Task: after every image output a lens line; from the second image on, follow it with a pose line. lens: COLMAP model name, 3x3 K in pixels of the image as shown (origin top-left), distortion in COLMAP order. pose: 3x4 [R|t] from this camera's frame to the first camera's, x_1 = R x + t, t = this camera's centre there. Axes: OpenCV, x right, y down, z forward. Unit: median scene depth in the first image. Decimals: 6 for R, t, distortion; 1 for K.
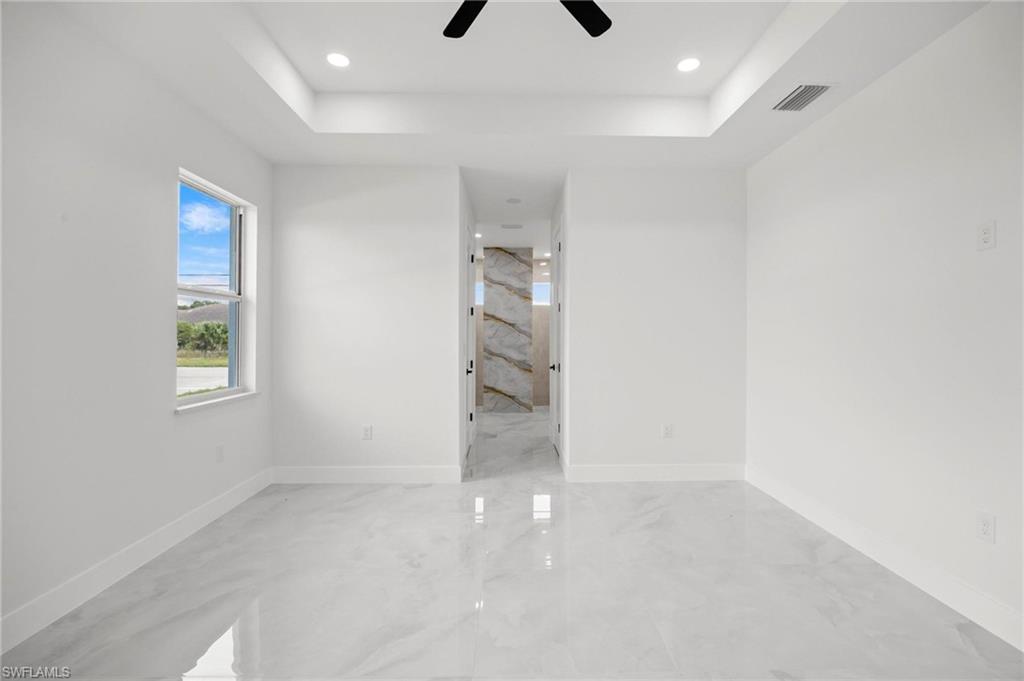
lens RADIAL K [[454.3, 0, 512.7], [0, 454.3, 337.1], [0, 0, 1]] dist [-0.015182, 0.003169]
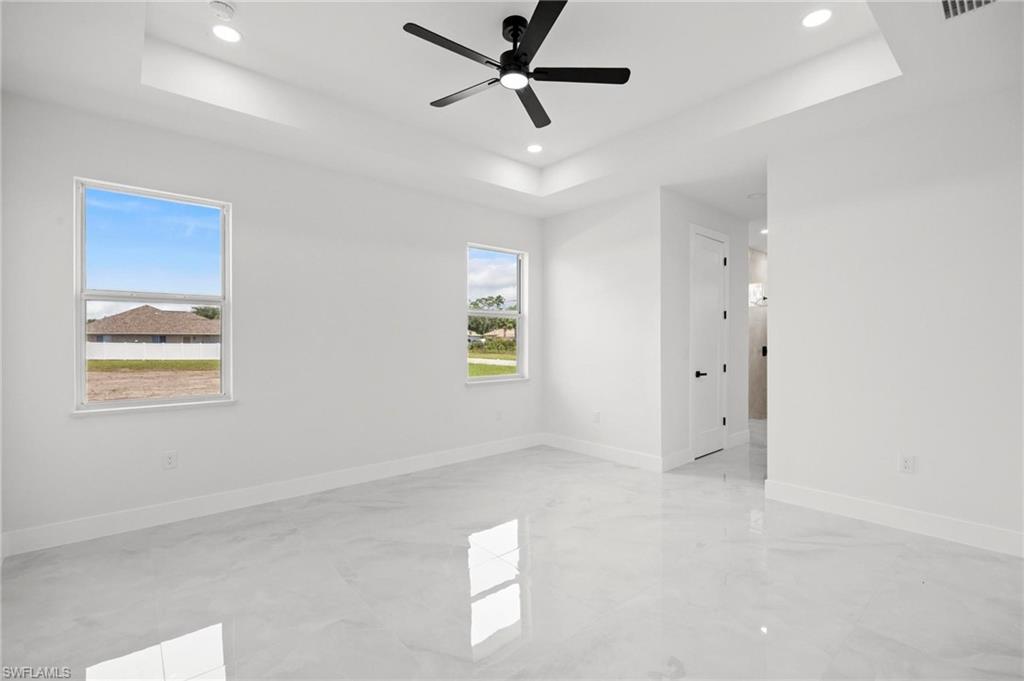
lens RADIAL K [[454.3, 0, 520.7], [0, 454.3, 344.3], [0, 0, 1]] dist [-0.015182, 0.003169]
pose [[0.645540, 0.002084, -0.763724, 0.542549], [0.002598, 0.999985, 0.004924, 0.001725], [0.763722, -0.005163, 0.645524, 0.025857]]
